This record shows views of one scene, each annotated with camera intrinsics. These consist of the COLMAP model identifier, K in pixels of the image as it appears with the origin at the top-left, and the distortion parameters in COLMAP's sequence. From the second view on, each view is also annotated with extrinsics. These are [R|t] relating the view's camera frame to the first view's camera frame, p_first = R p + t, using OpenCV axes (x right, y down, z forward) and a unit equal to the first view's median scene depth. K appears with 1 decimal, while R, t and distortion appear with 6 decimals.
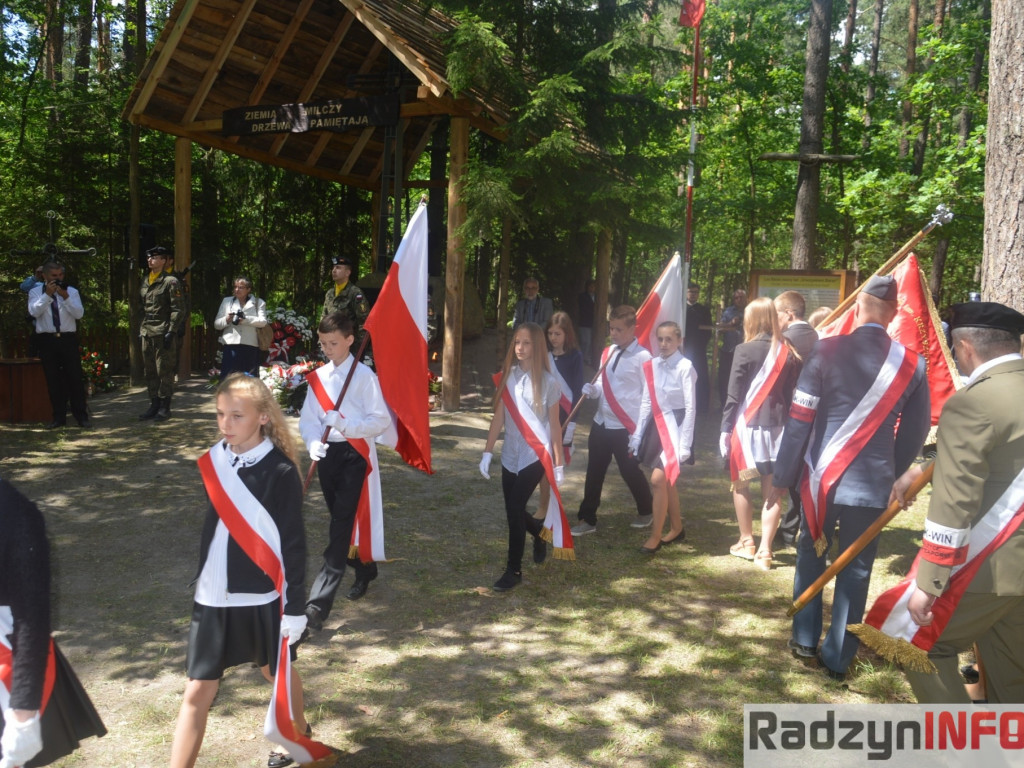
lens RADIAL K [[896.9, 0, 508.6], [0, 896.9, 386.3], [0, 0, 1]] dist [-0.042855, 0.013298]
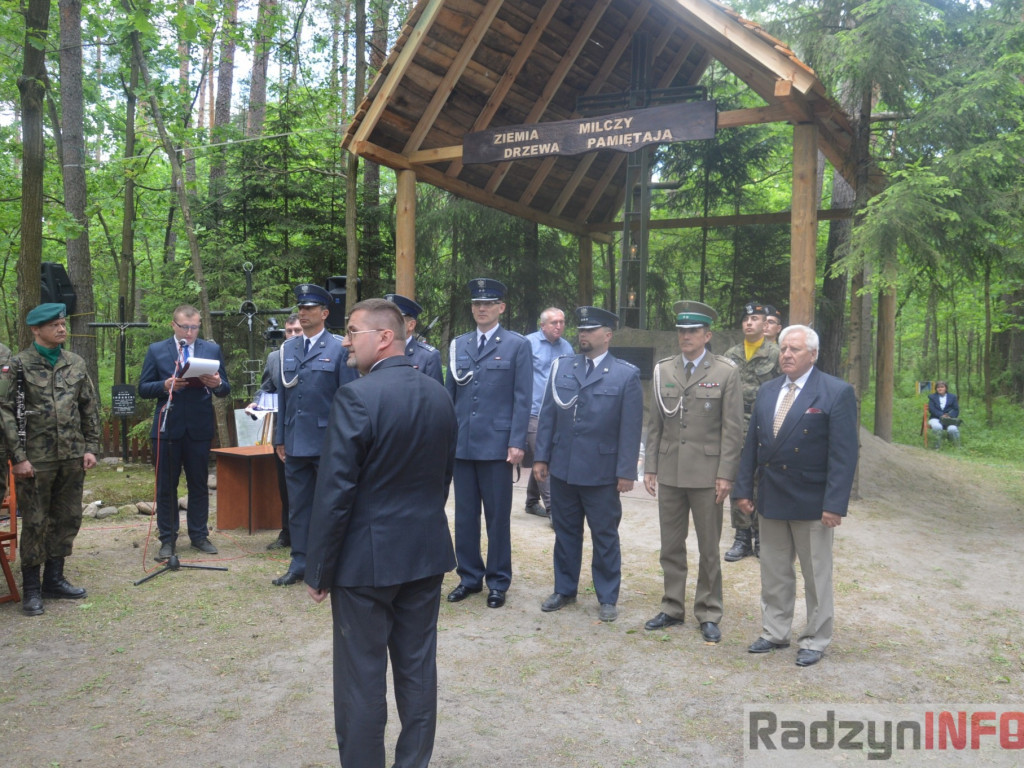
lens RADIAL K [[890.7, 0, 498.0], [0, 890.7, 383.3], [0, 0, 1]] dist [-0.032096, -0.001195]
pose [[0.997914, -0.017247, -0.062211, -0.245489], [0.012747, 0.997322, -0.072013, -0.020859], [0.063286, 0.071070, 0.995462, 0.202450]]
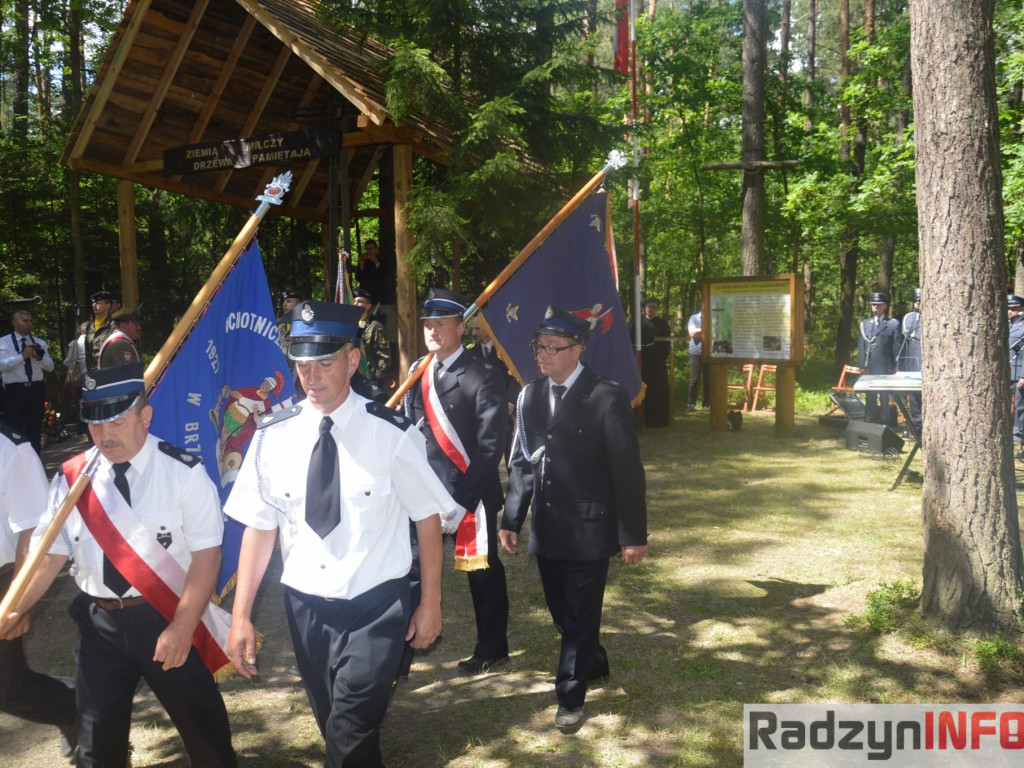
lens RADIAL K [[896.9, 0, 508.6], [0, 896.9, 386.3], [0, 0, 1]] dist [-0.042855, 0.013298]
pose [[0.997309, -0.062904, 0.037646, 0.008254], [0.063780, 0.997709, -0.022539, -0.000973], [-0.036142, 0.024879, 0.999037, 0.003907]]
